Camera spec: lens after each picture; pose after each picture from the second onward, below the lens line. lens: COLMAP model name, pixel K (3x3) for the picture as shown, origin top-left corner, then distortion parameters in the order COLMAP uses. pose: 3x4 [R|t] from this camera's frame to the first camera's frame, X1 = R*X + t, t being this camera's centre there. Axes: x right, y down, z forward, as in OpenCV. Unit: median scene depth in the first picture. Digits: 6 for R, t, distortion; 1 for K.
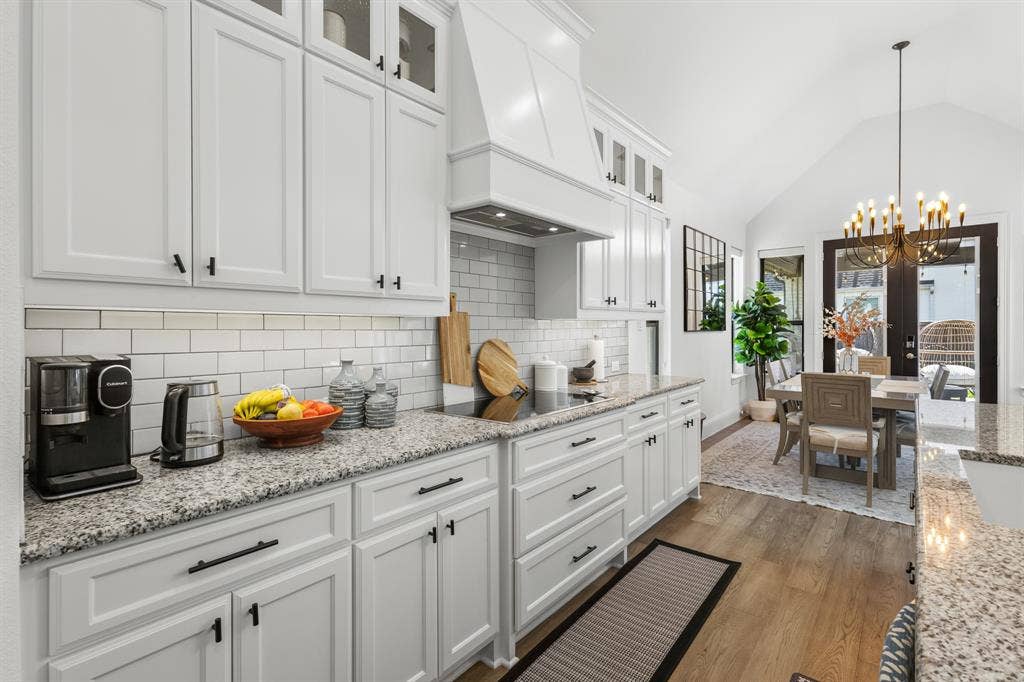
lens RADIAL K [[473.0, 0, 513.6], [0, 473.0, 331.0], [0, 0, 1]] dist [0.004182, -0.000417]
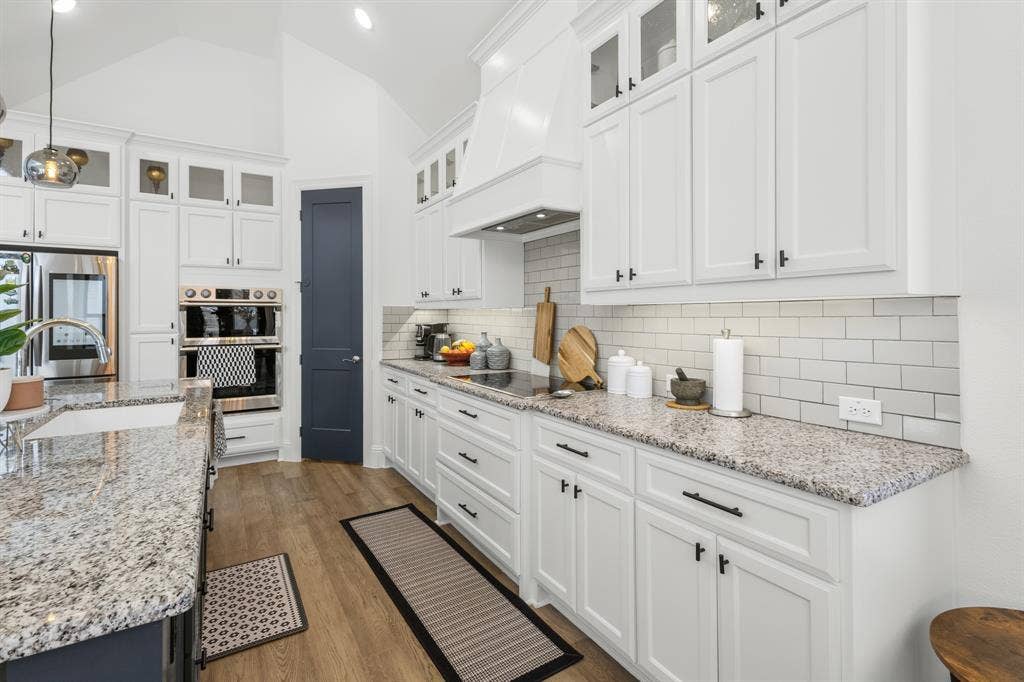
lens RADIAL K [[493.0, 0, 510.5], [0, 493.0, 314.1], [0, 0, 1]] dist [0.016373, 0.000006]
pose [[-0.333641, -0.002949, -0.942696, 1.108379], [-0.006026, 0.999981, -0.000996, -0.007469], [0.942681, 0.005348, -0.333653, 1.324191]]
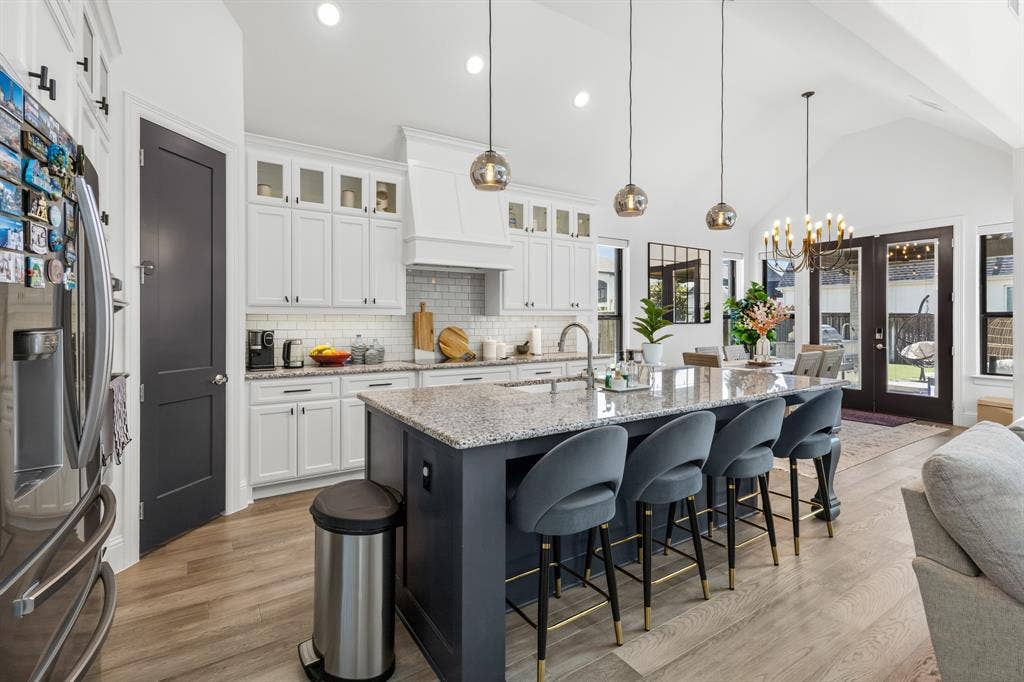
lens RADIAL K [[474.9, 0, 512.6], [0, 474.9, 321.4], [0, 0, 1]] dist [0.008114, -0.000240]
pose [[0.955584, 0.001284, -0.294716, 0.781131], [-0.003057, 0.999980, -0.005555, 0.006376], [0.294703, 0.006209, 0.955569, -0.737239]]
